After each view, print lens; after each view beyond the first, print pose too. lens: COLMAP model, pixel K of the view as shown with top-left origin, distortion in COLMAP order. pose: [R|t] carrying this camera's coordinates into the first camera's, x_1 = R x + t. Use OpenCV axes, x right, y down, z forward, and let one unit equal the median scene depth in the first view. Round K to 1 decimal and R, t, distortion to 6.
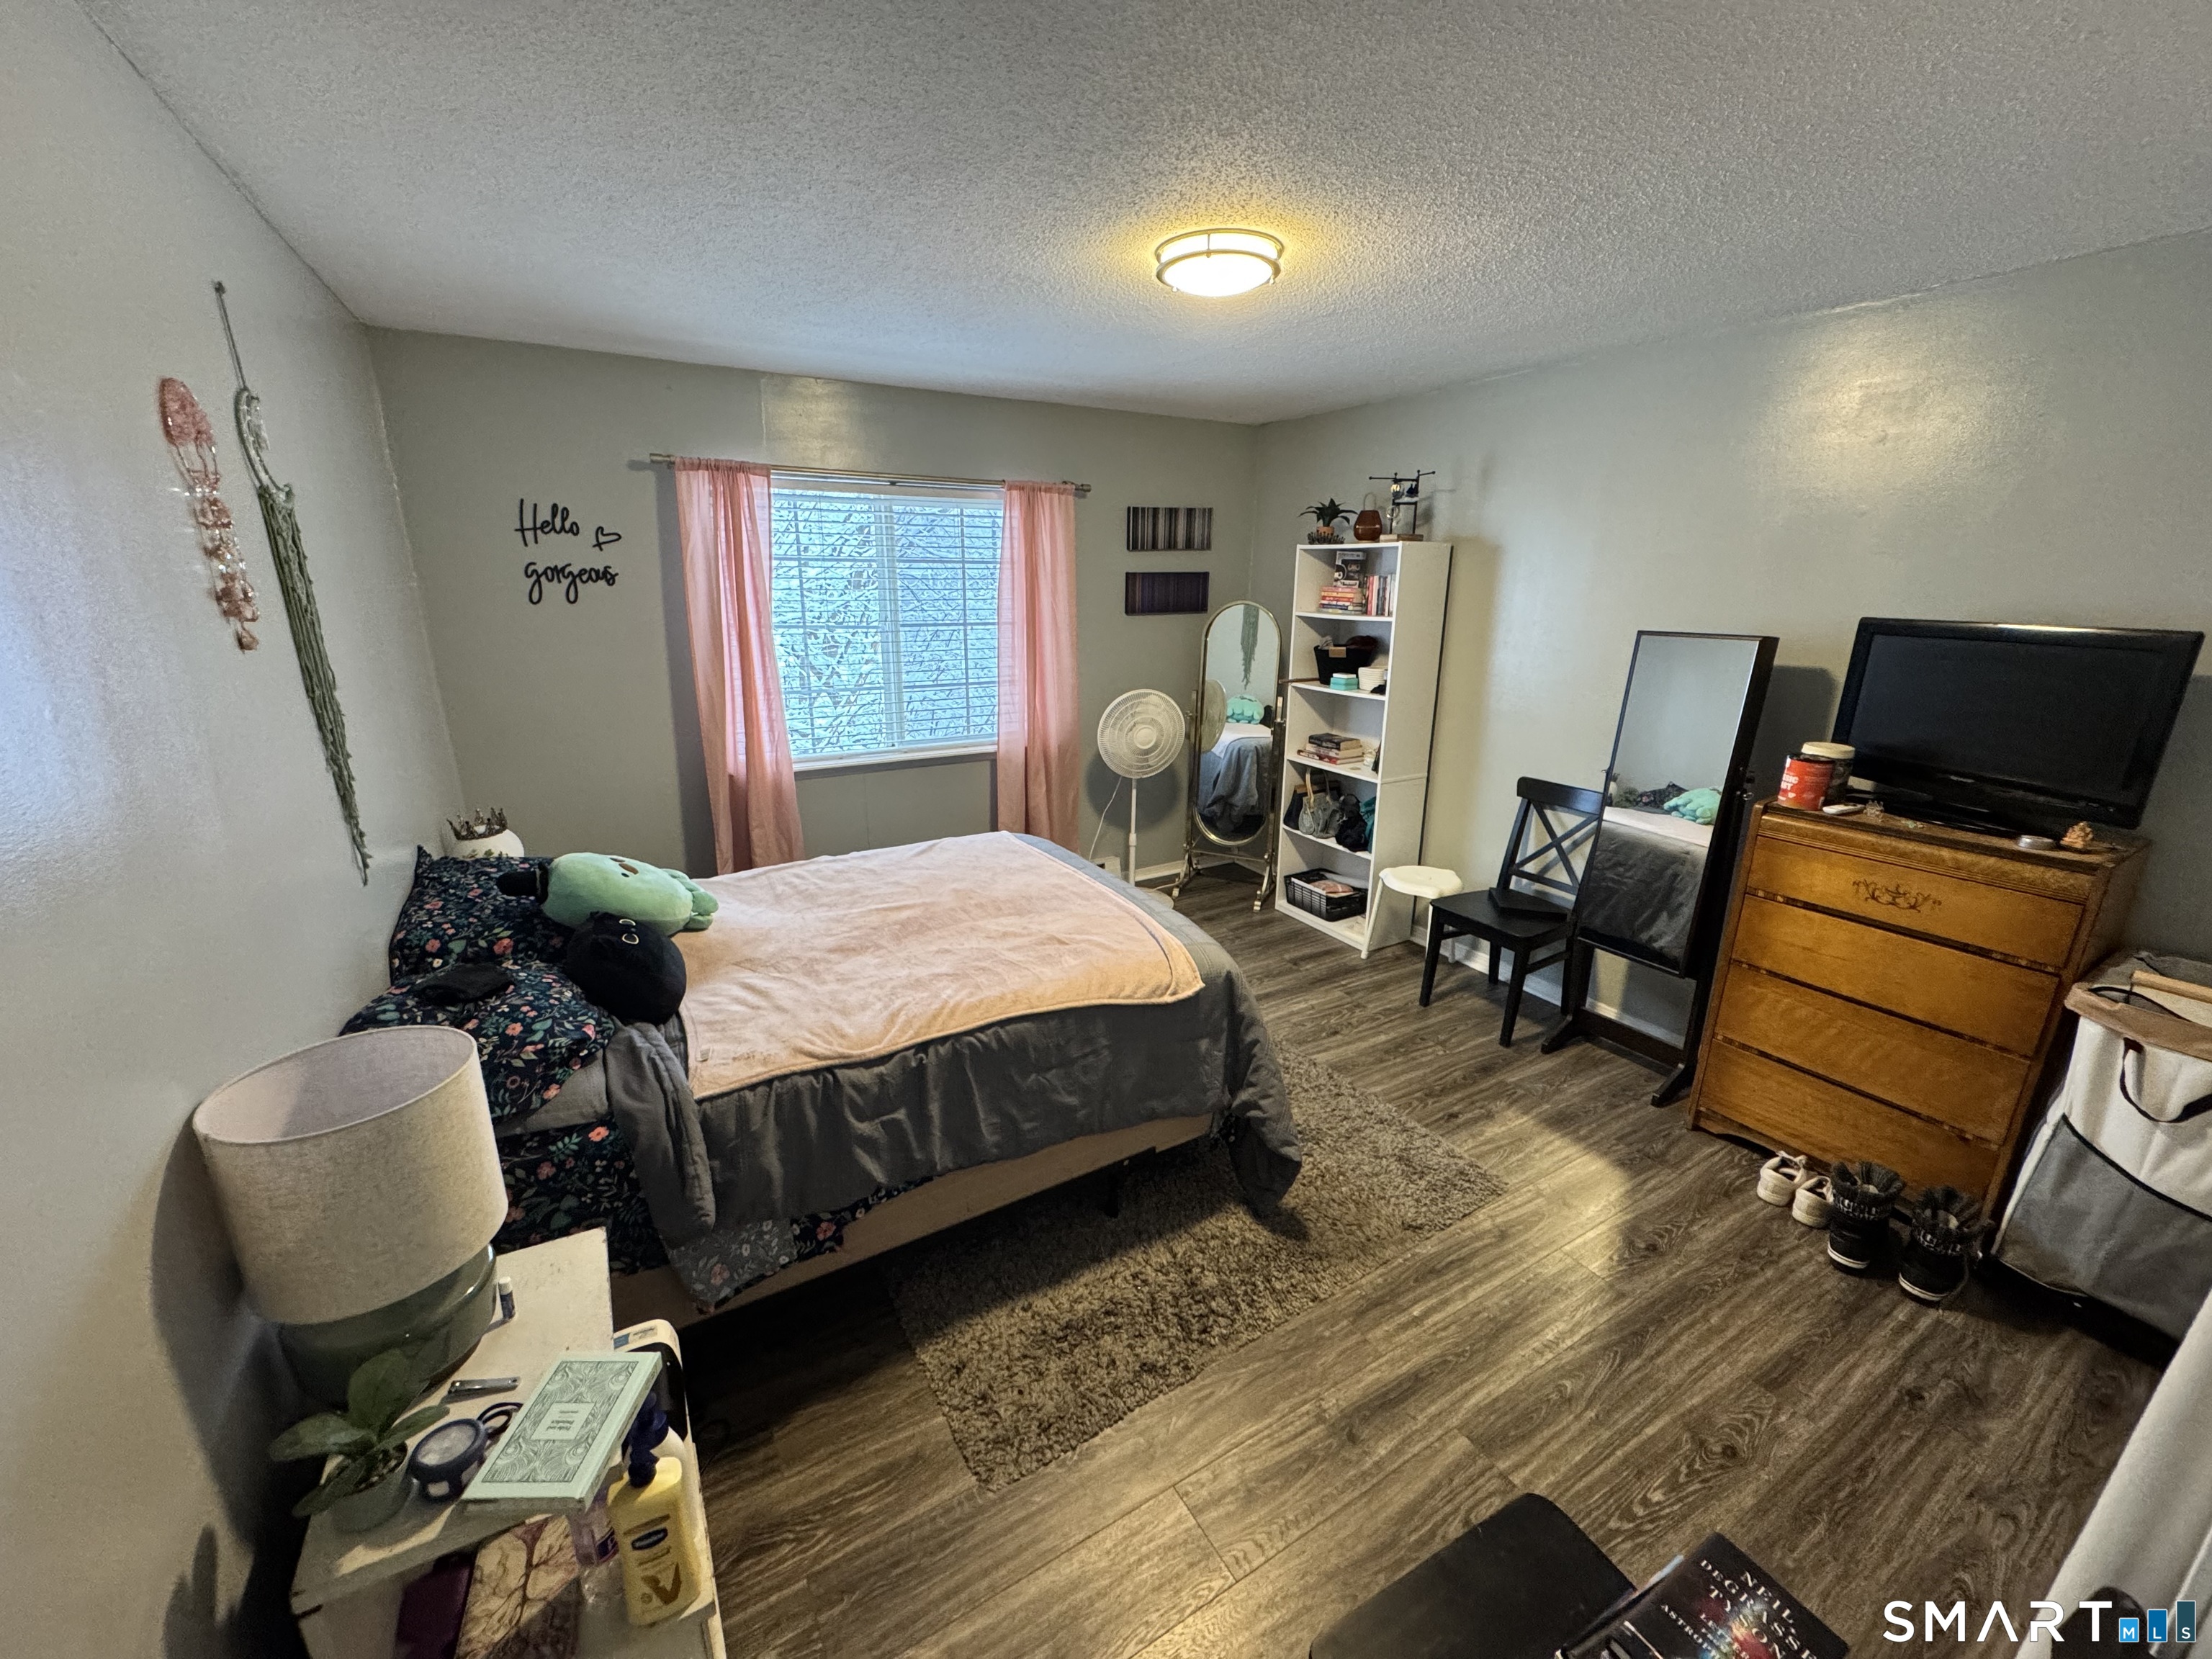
lens RADIAL K [[877.1, 0, 1109.0], [0, 877.1, 828.8], [0, 0, 1]] dist [-0.001606, 0.000691]
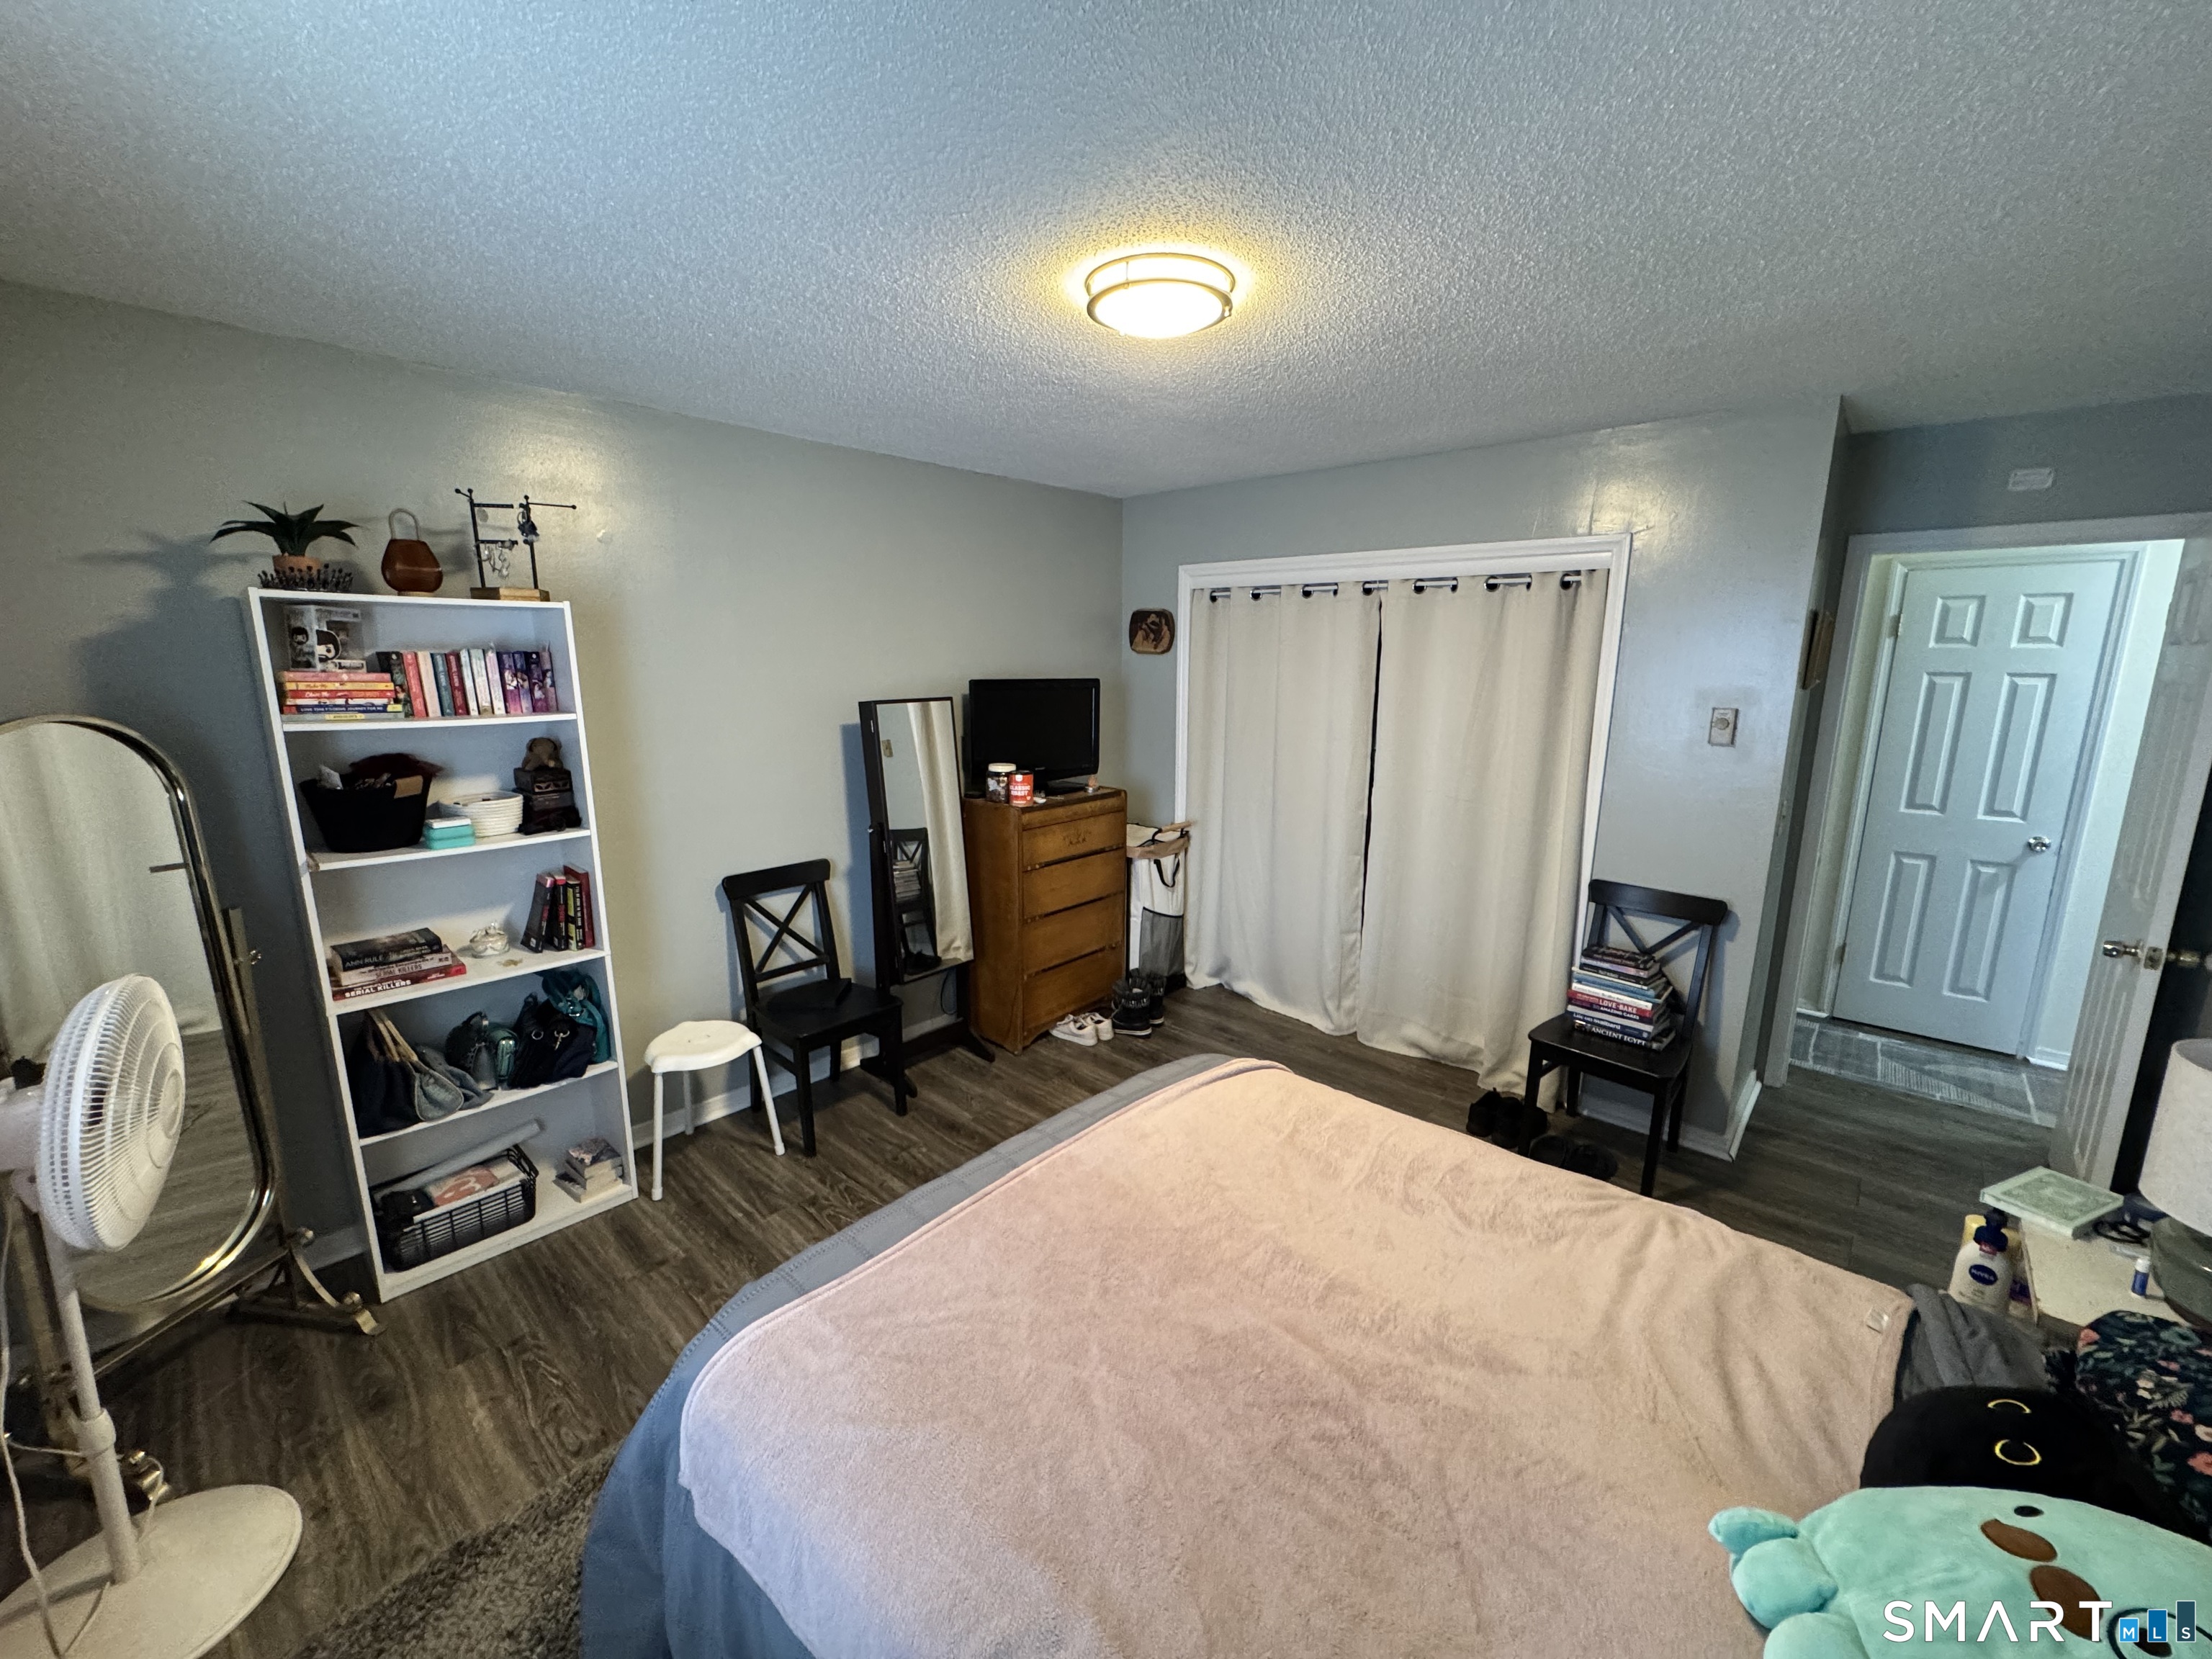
lens RADIAL K [[877.1, 0, 1107.5], [0, 877.1, 828.4], [0, 0, 1]] dist [-0.001606, 0.000691]
pose [[-0.293385, -0.196428, 0.935597, -0.443432], [0.254839, 0.927182, 0.274573, -0.245028], [-0.921403, 0.318982, -0.221964, 0.820647]]
